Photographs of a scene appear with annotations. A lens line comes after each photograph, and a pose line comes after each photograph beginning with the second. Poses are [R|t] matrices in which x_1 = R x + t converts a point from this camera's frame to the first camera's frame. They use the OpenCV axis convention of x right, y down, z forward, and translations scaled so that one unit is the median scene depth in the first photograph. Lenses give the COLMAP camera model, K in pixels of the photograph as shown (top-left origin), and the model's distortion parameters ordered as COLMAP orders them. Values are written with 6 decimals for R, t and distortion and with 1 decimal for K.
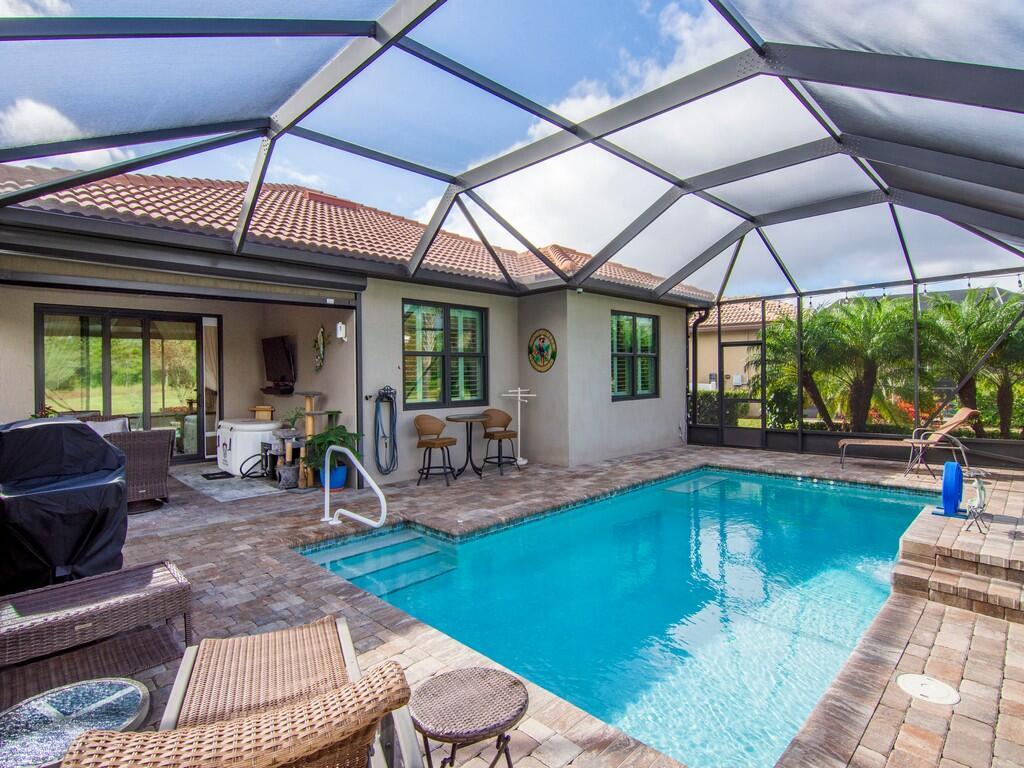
lens RADIAL K [[517.1, 0, 512.0], [0, 517.1, 384.0], [0, 0, 1]] dist [-0.003357, -0.000715]
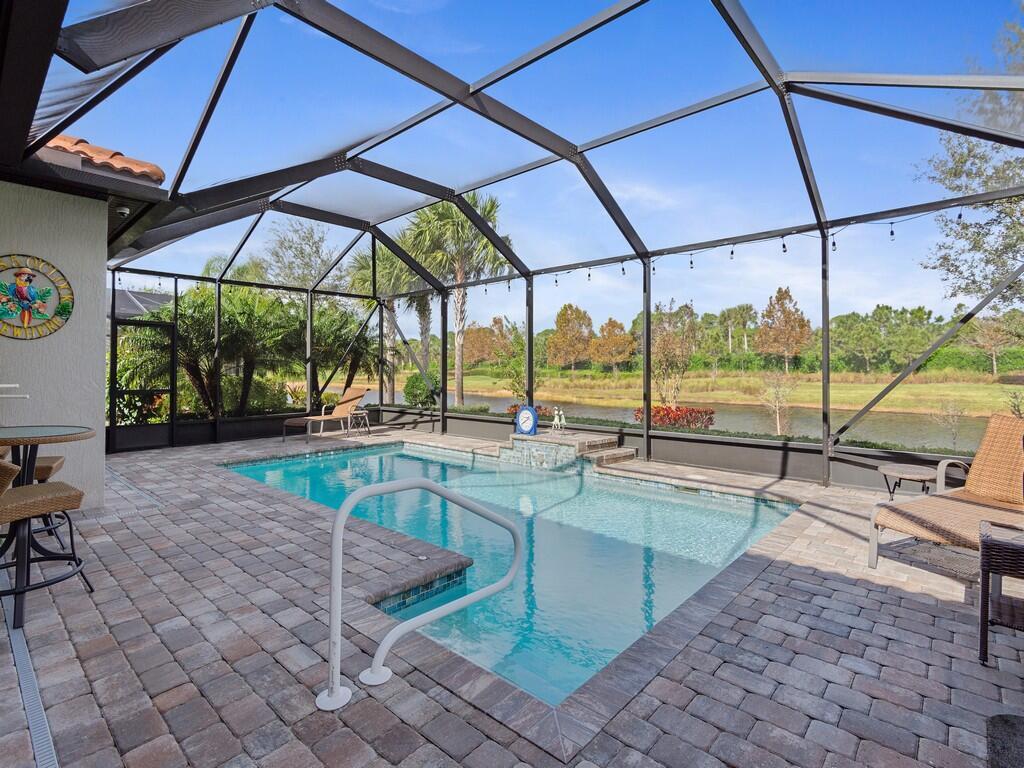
lens RADIAL K [[493.1, 0, 506.5], [0, 493.1, 384.7], [0, 0, 1]] dist [0.001987, -0.016813]
pose [[-0.021123, -0.017001, 0.999632, -0.717727], [0.020286, 0.999642, 0.017429, 0.037149], [-0.999571, 0.020647, -0.020770, 0.895860]]
